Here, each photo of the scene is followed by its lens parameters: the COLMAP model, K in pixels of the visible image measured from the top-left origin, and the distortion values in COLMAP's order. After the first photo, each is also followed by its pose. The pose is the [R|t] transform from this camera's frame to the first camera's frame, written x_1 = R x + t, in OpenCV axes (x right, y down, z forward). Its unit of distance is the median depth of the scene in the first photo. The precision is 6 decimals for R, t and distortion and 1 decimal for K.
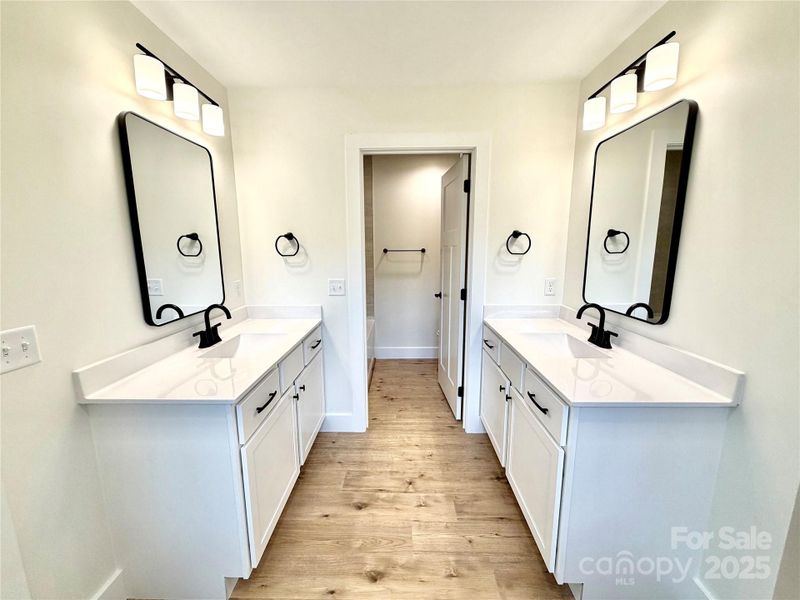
lens RADIAL K [[321.0, 0, 396.6], [0, 321.0, 299.4], [0, 0, 1]] dist [0.000151, -0.000031]
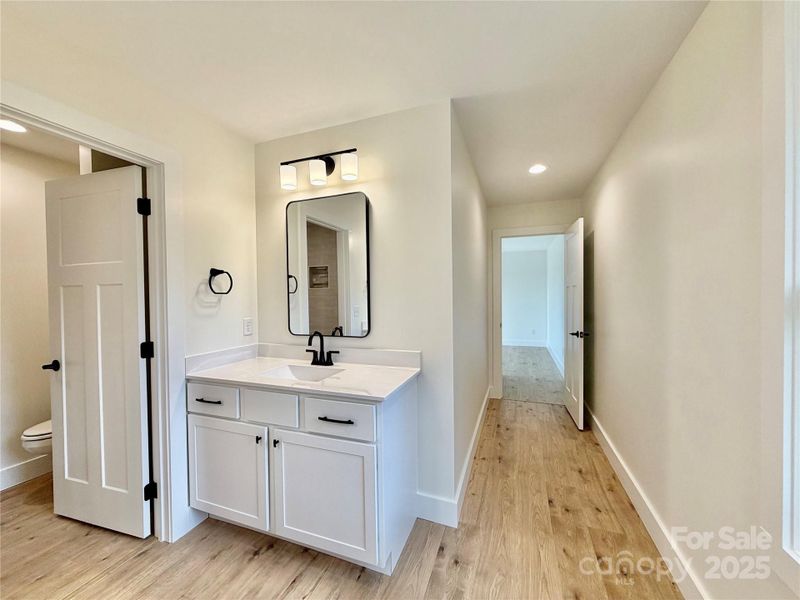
lens RADIAL K [[321.0, 0, 396.6], [0, 321.0, 299.4], [0, 0, 1]] dist [0.000151, -0.000031]
pose [[0.328456, -0.008457, 0.944481, -0.344805], [0.168119, 0.984516, -0.049650, 0.004846], [-0.929437, 0.175093, 0.324792, 0.260016]]
